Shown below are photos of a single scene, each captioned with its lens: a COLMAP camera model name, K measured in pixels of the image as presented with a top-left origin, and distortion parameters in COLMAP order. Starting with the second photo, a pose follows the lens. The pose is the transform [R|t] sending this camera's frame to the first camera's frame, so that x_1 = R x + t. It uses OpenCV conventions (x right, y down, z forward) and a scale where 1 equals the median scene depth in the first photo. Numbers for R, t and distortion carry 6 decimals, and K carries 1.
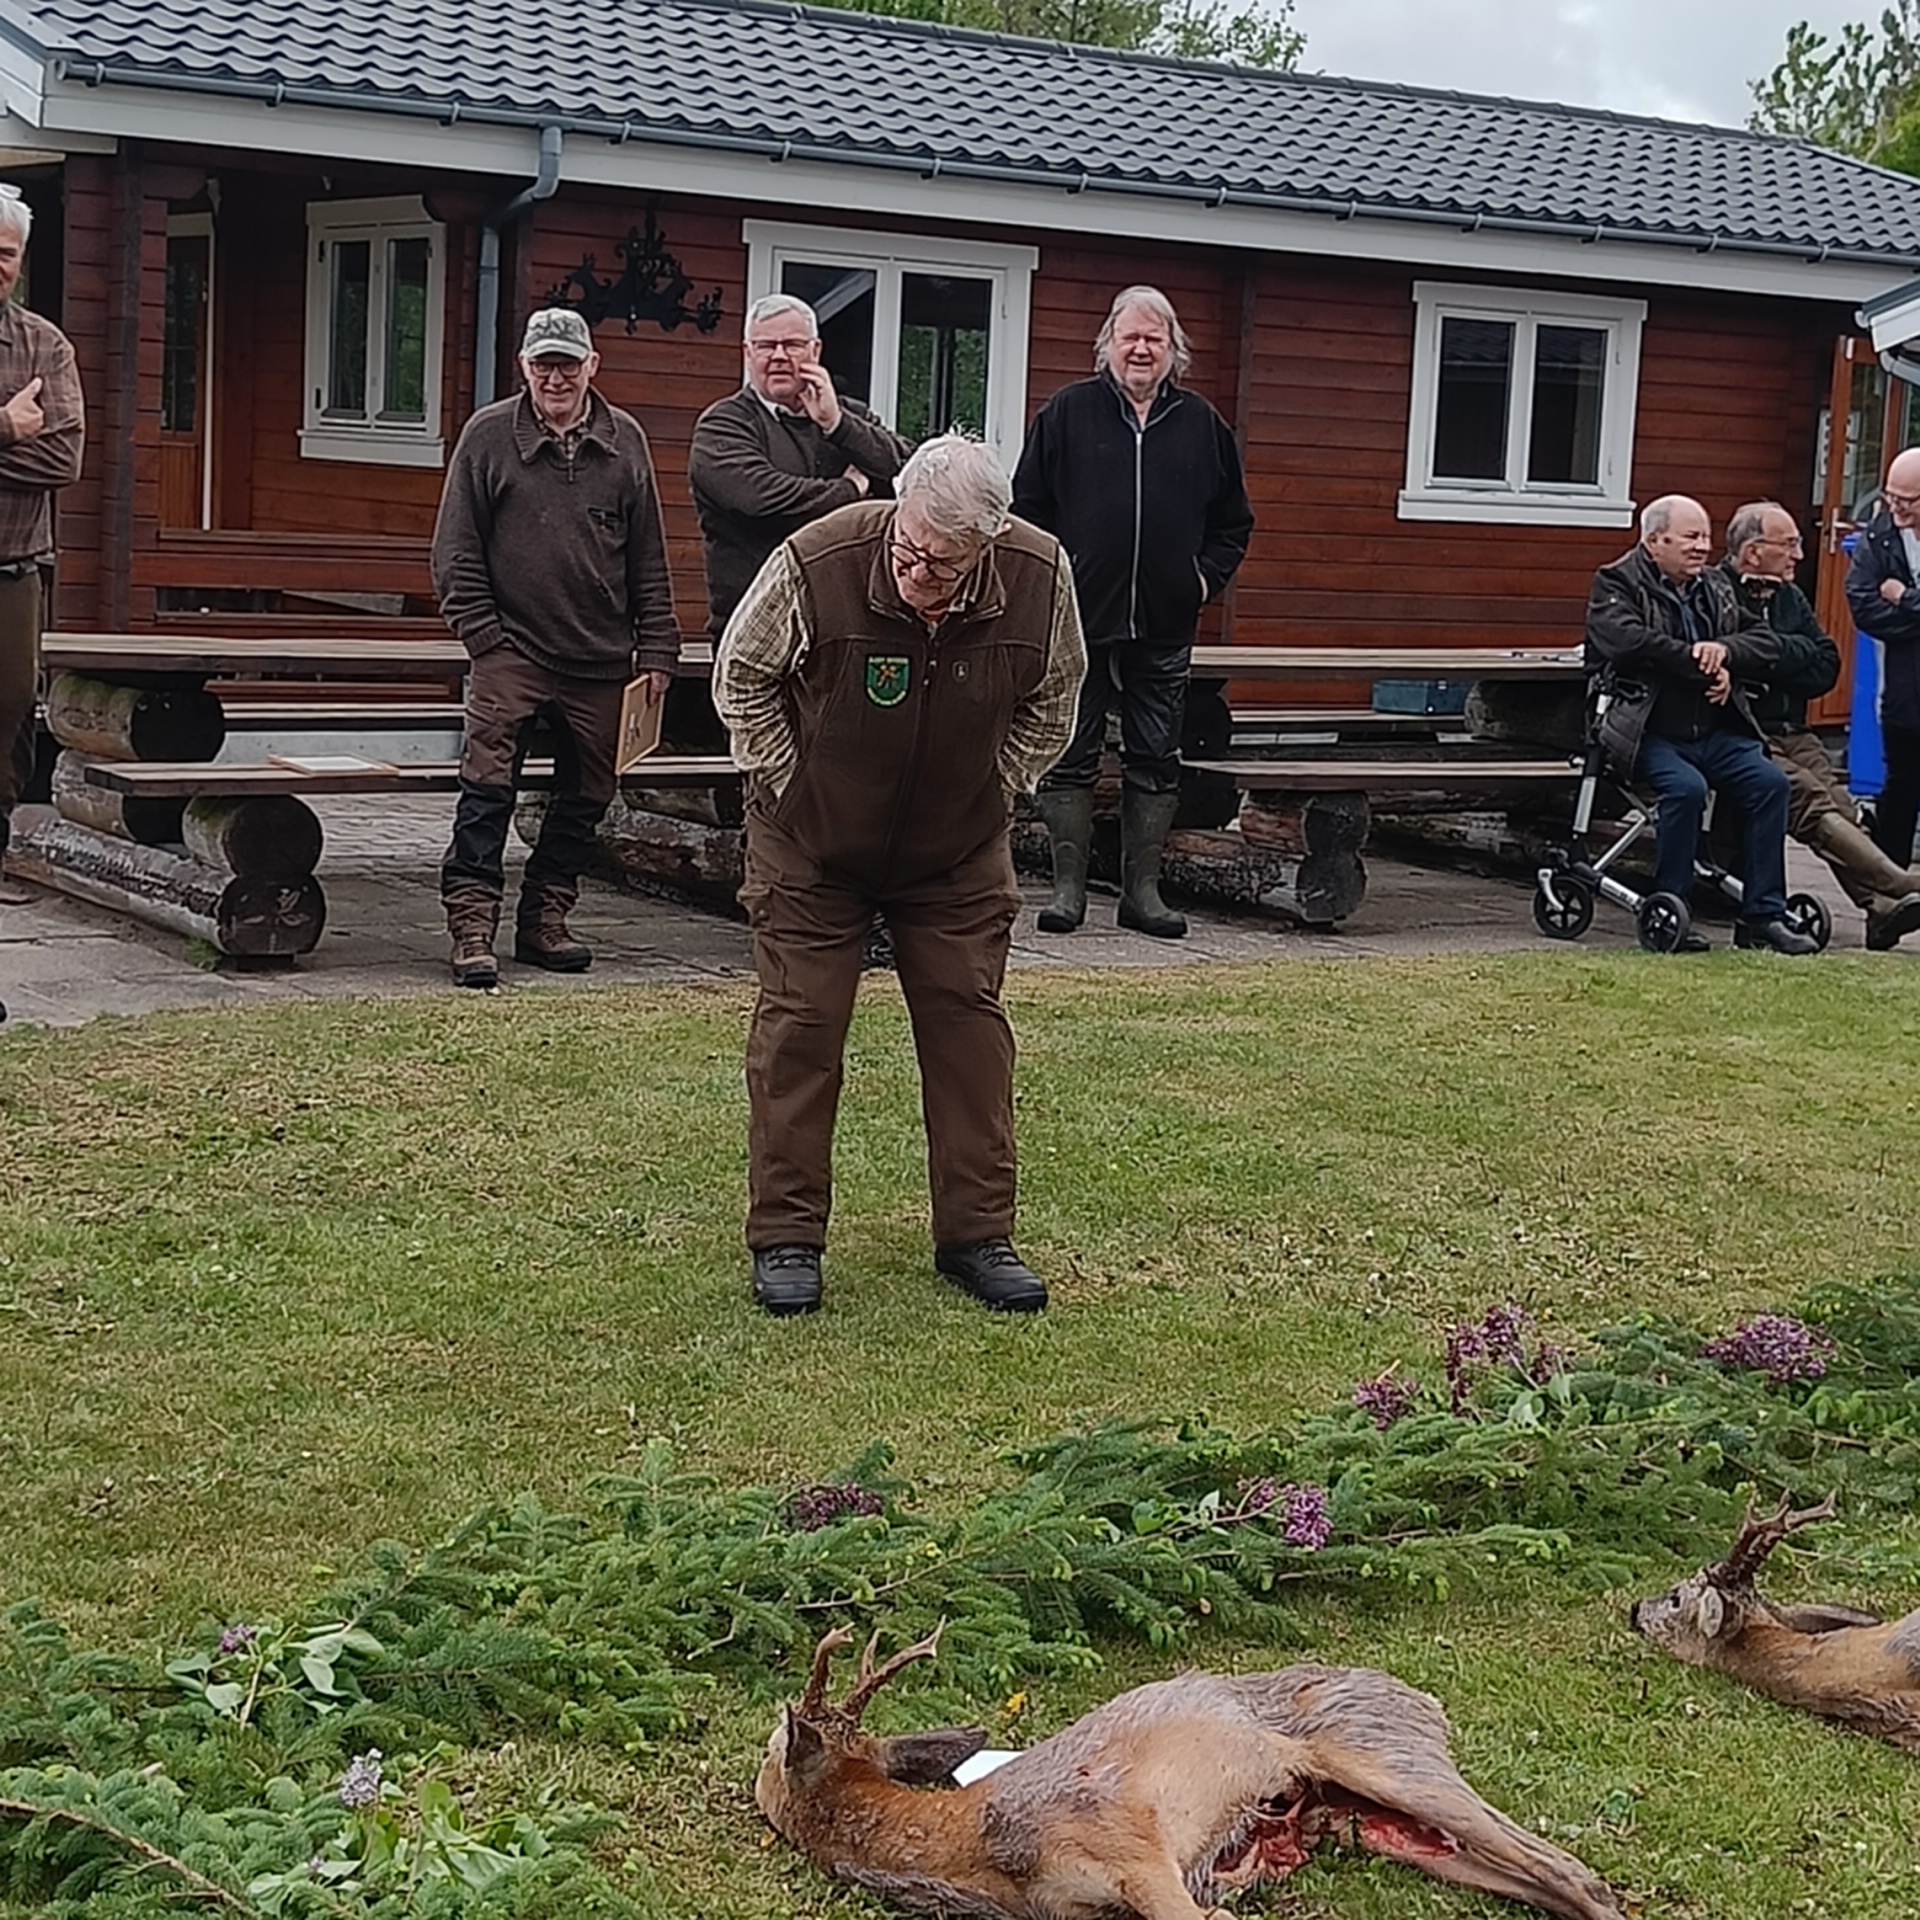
lens RADIAL K [[3544.1, 0, 960.0], [0, 3544.1, 960.0], [0, 0, 1]] dist [0.097206, -0.350501]
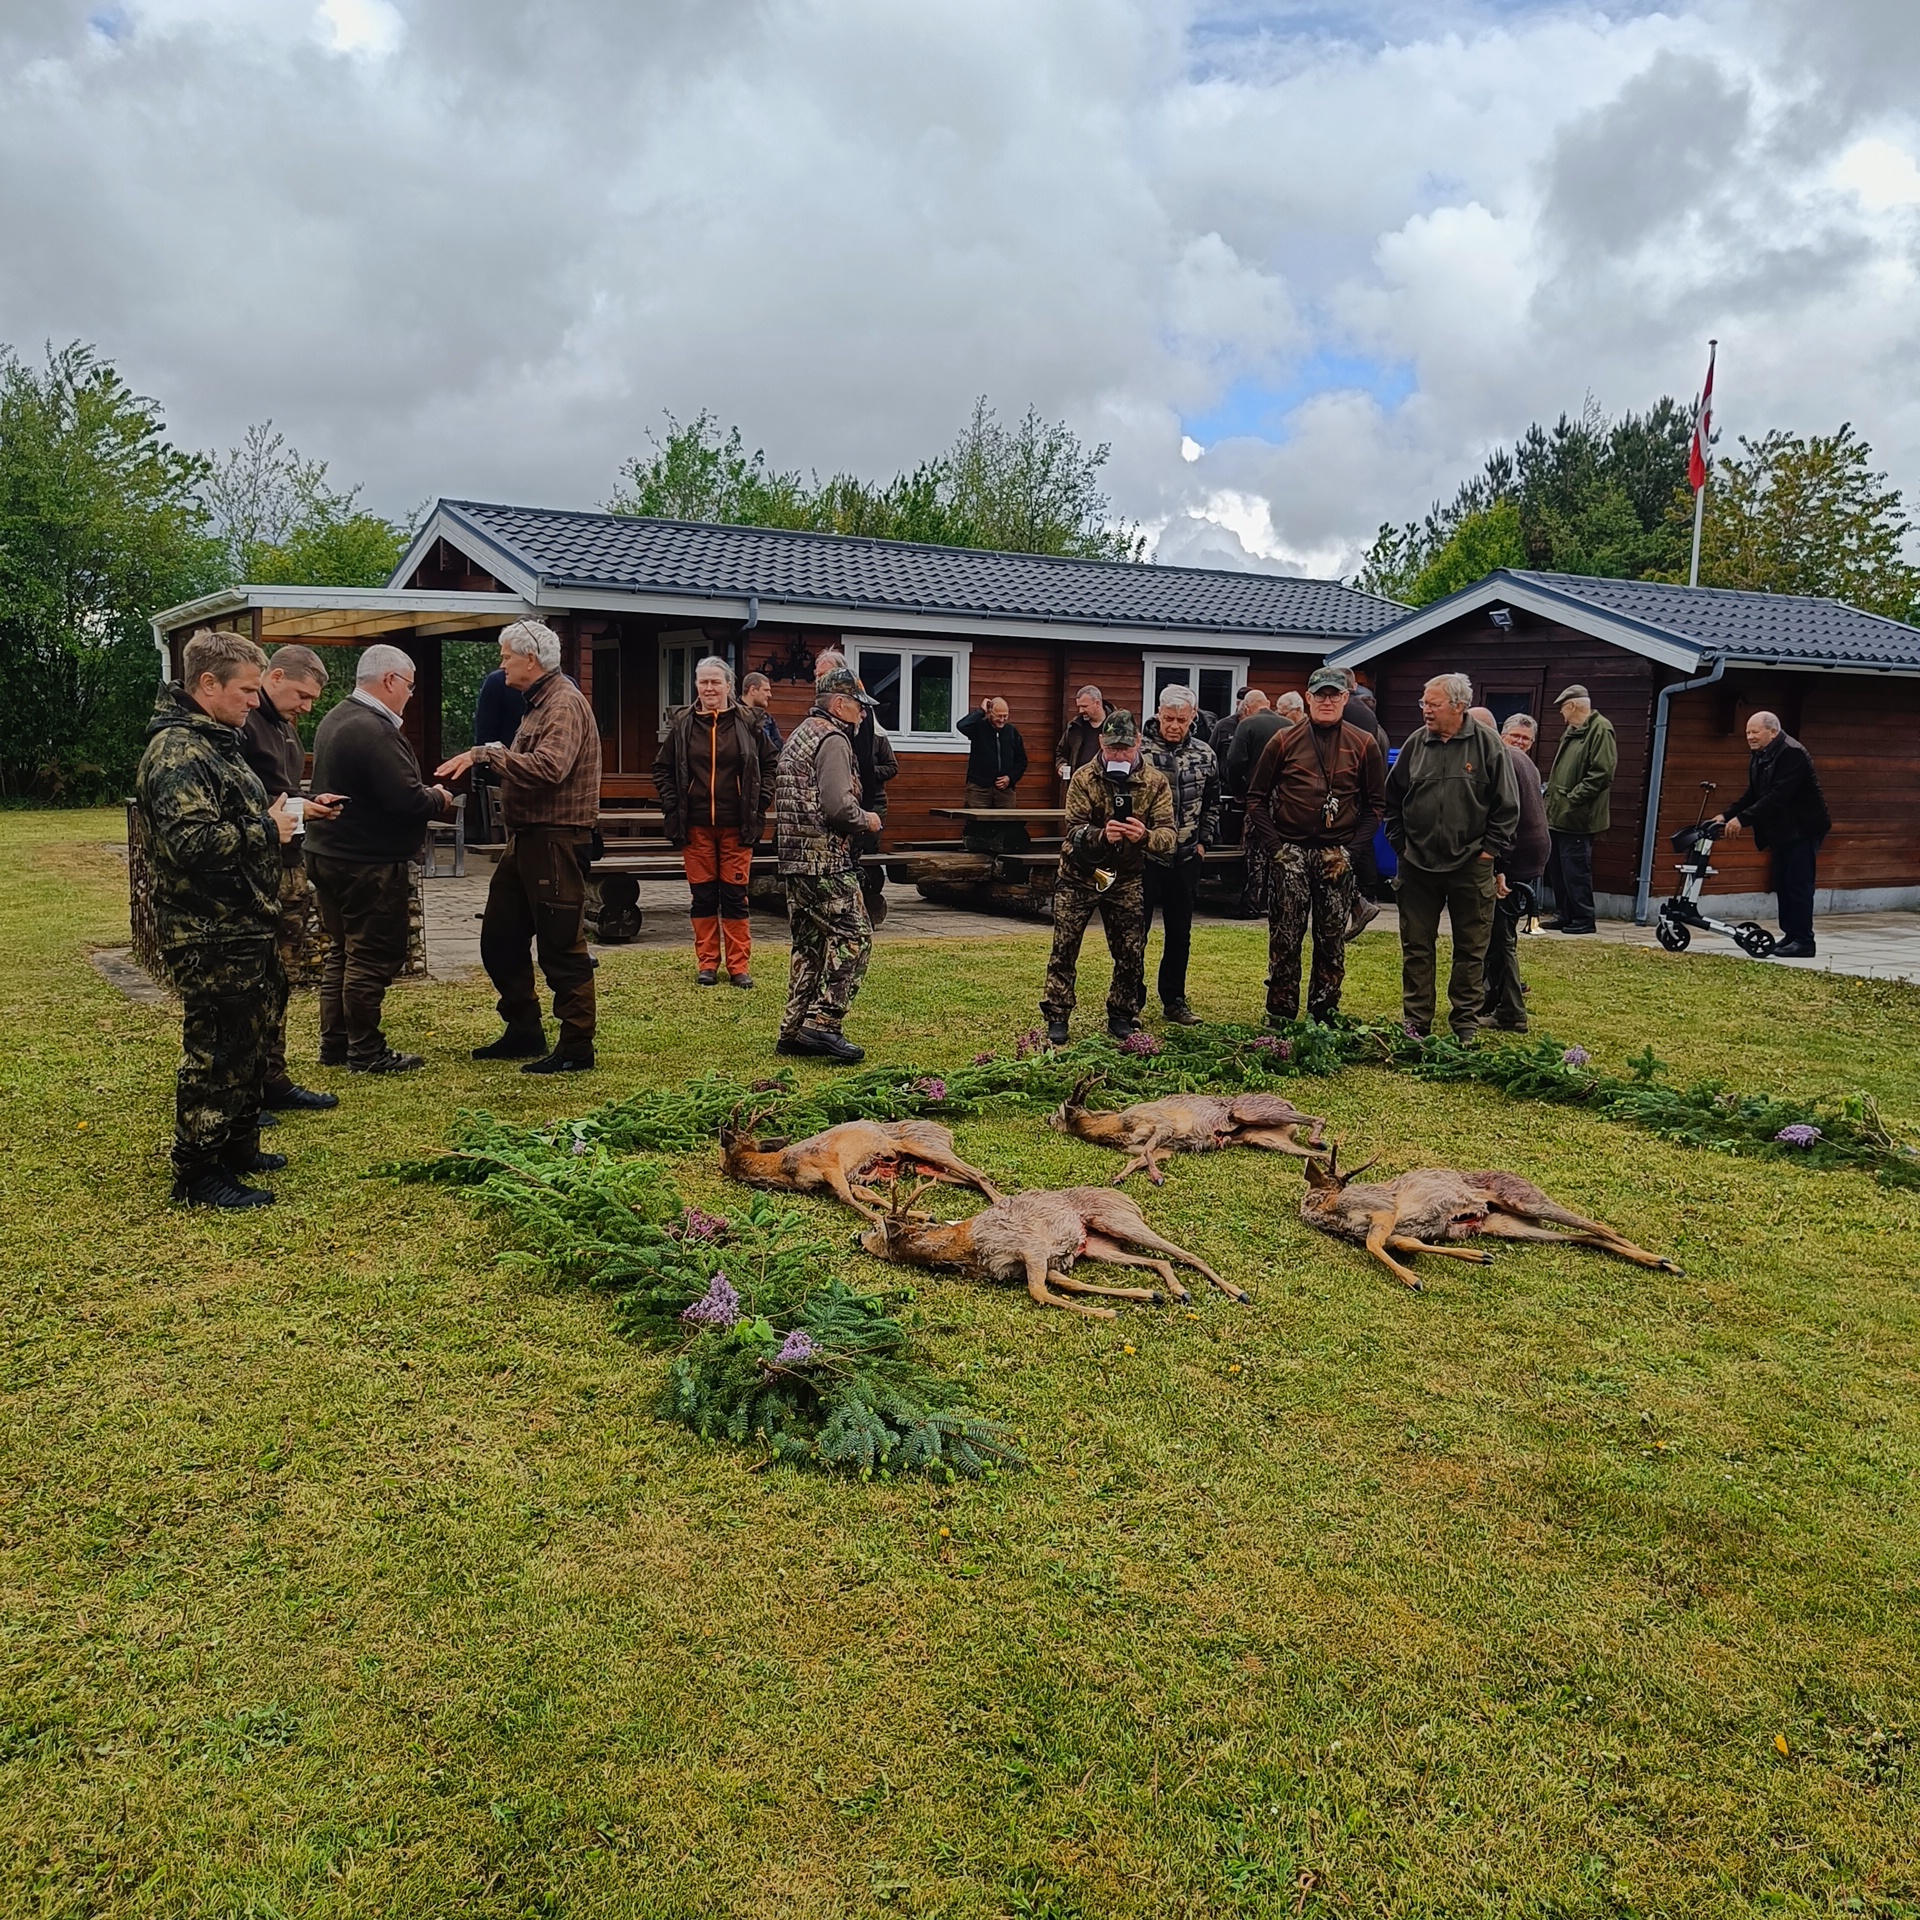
lens RADIAL K [[1871.6, 0, 1025.9], [0, 1871.6, 924.1], [0, 0, 1]] dist [0.053095, -0.033294]
pose [[0.999217, -0.025239, -0.030470, 0.093376], [0.023837, 0.998679, -0.045530, 0.040459], [0.031578, 0.044768, 0.998498, -0.214474]]
